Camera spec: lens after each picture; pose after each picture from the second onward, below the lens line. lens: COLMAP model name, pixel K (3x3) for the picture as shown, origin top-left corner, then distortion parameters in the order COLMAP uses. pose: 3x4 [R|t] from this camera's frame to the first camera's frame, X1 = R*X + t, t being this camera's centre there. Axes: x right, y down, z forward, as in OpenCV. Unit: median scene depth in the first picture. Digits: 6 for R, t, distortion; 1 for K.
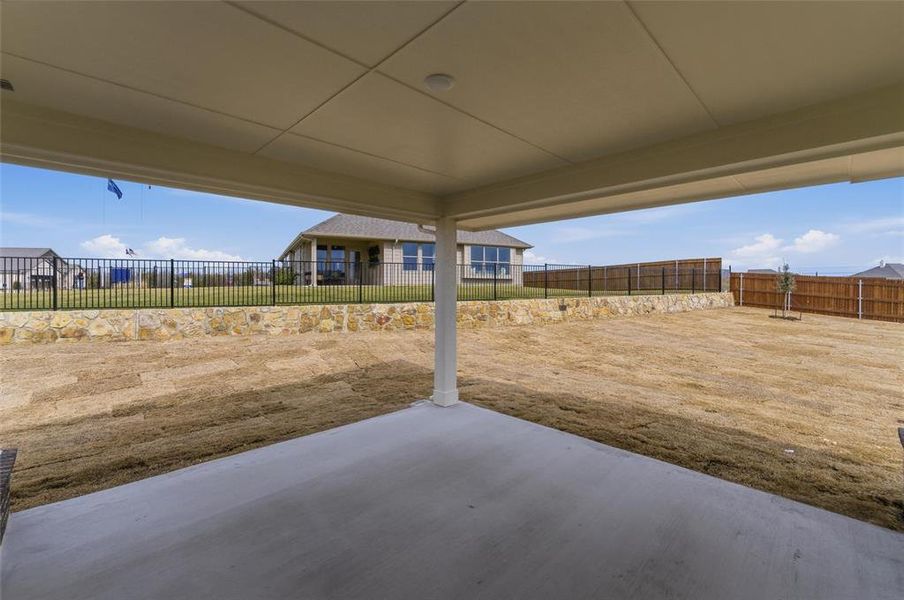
lens RADIAL K [[390.2, 0, 453.5], [0, 390.2, 293.3], [0, 0, 1]] dist [-0.001670, -0.001411]
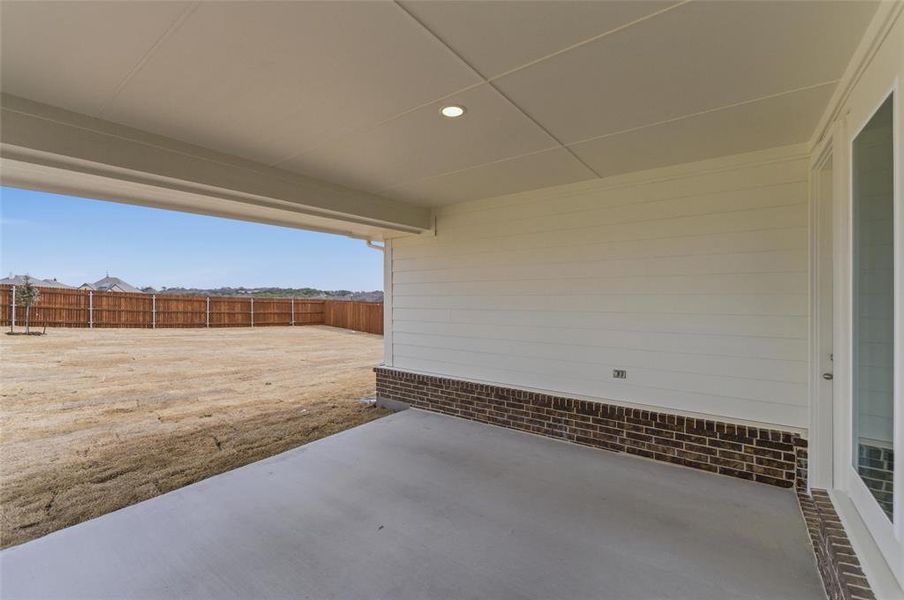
lens RADIAL K [[390.2, 0, 450.2], [0, 390.2, 295.5], [0, 0, 1]] dist [-0.001670, -0.001411]
pose [[-0.162830, -0.007444, 0.986626, -0.195135], [0.024715, 0.999627, 0.011621, -0.011432], [-0.986345, 0.026277, -0.162585, 0.188273]]
